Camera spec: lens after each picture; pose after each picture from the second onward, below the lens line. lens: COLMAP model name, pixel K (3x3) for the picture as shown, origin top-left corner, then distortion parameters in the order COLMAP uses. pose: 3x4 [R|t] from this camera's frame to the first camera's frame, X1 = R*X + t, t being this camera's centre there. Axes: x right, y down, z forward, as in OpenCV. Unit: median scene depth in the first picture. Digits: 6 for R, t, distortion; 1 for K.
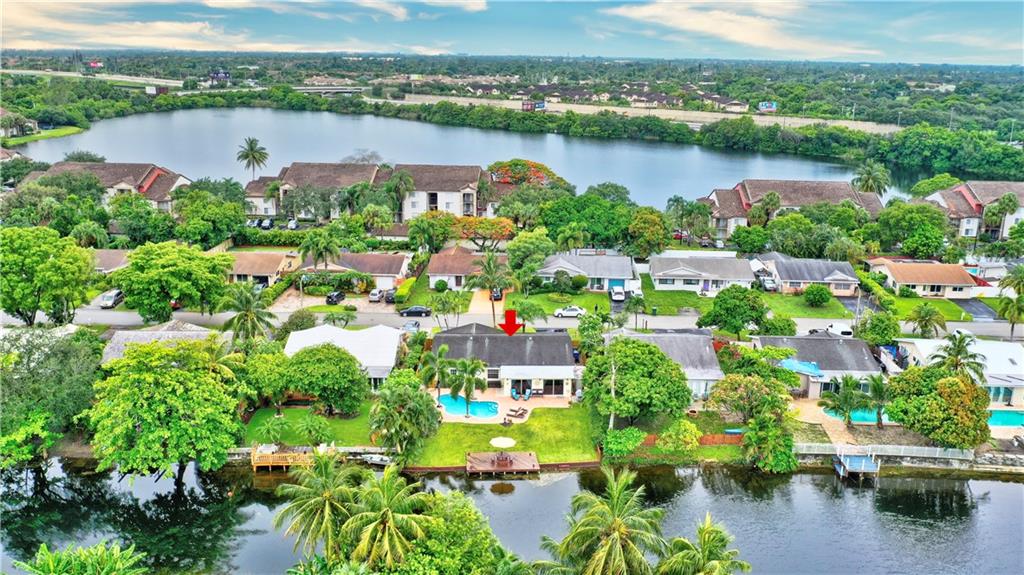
lens RADIAL K [[831.8, 0, 529.4], [0, 831.8, 267.5], [0, 0, 1]] dist [-0.013251, -0.004470]
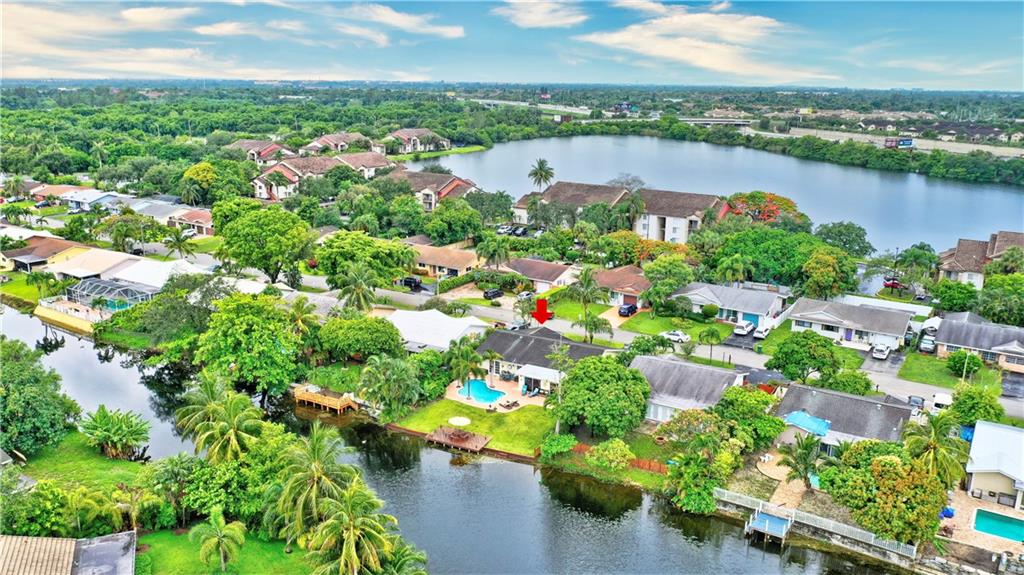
lens RADIAL K [[788.9, 0, 512.0], [0, 788.9, 287.5], [0, 0, 1]] dist [-0.005560, -0.004775]
pose [[0.858368, 0.126111, -0.497292, 0.102906], [-0.128168, 0.991294, 0.030158, -0.002907], [0.496766, 0.037850, 0.867059, 0.015504]]
